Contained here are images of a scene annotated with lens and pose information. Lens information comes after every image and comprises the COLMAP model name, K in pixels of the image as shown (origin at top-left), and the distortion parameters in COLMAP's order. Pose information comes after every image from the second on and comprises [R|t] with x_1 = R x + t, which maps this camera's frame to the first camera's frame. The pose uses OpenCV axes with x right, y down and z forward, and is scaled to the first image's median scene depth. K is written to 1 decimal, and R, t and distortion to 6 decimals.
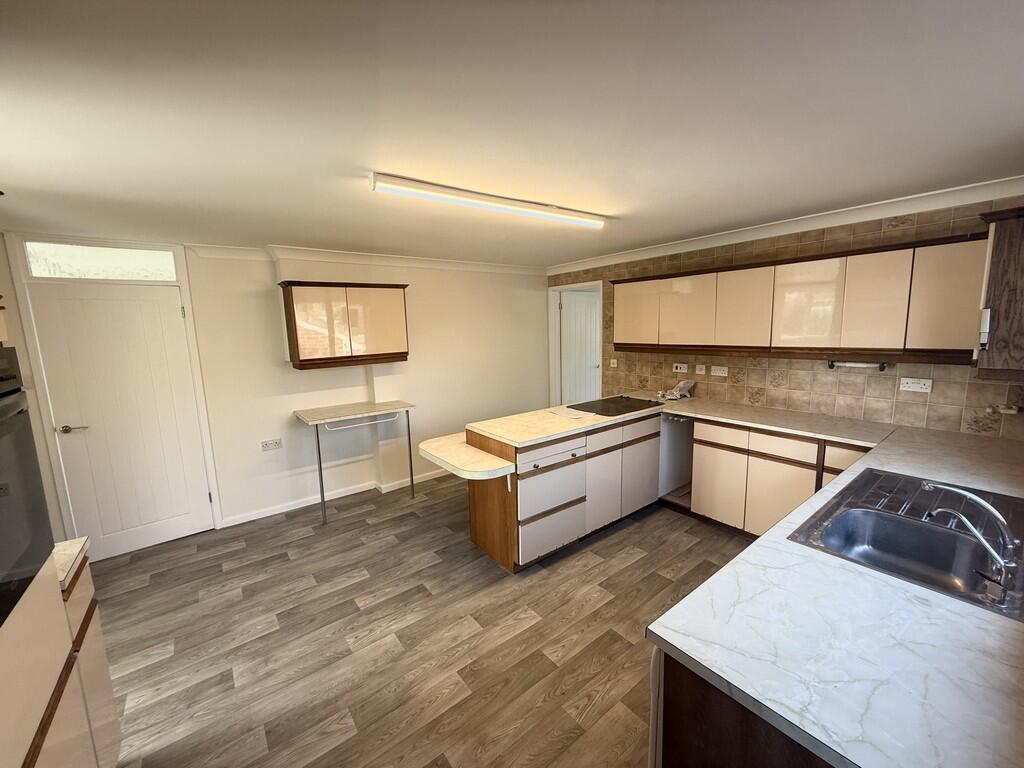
lens RADIAL K [[412.5, 0, 512.0], [0, 412.5, 384.0], [0, 0, 1]] dist [0.000132, 0.000506]
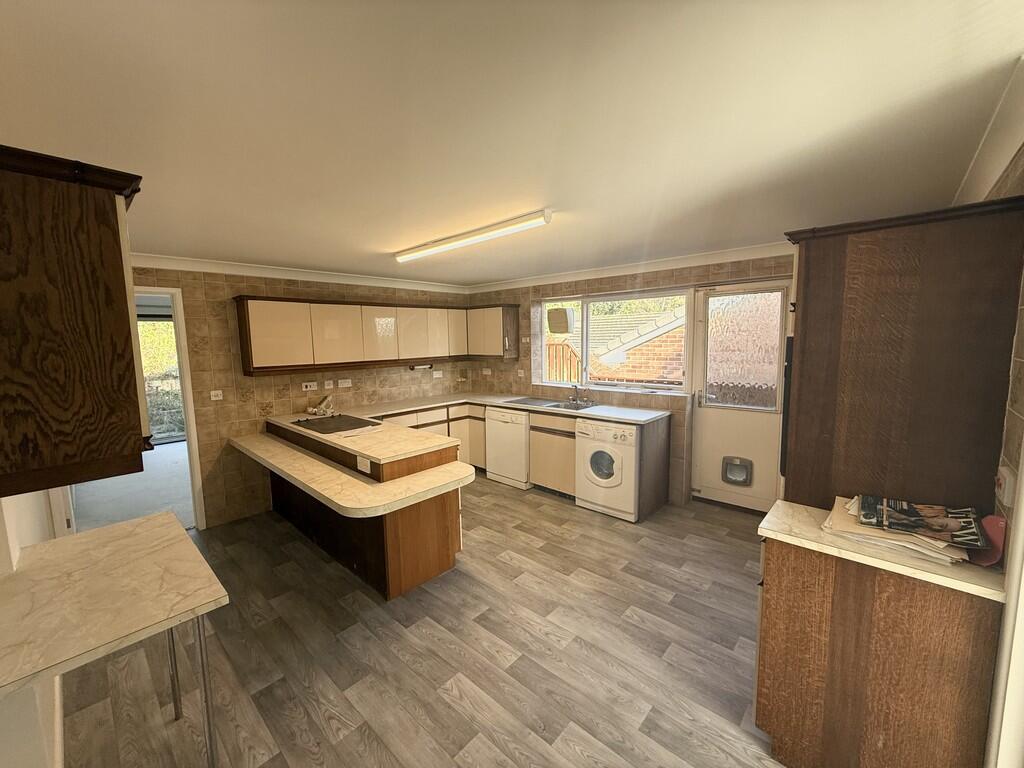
lens RADIAL K [[412.5, 0, 512.0], [0, 412.5, 384.0], [0, 0, 1]] dist [0.000132, 0.000506]
pose [[-0.179299, -0.077006, 0.980776, -0.996755], [0.165564, 0.980351, 0.107240, -0.098251], [-0.969763, 0.181610, -0.163026, 0.892778]]
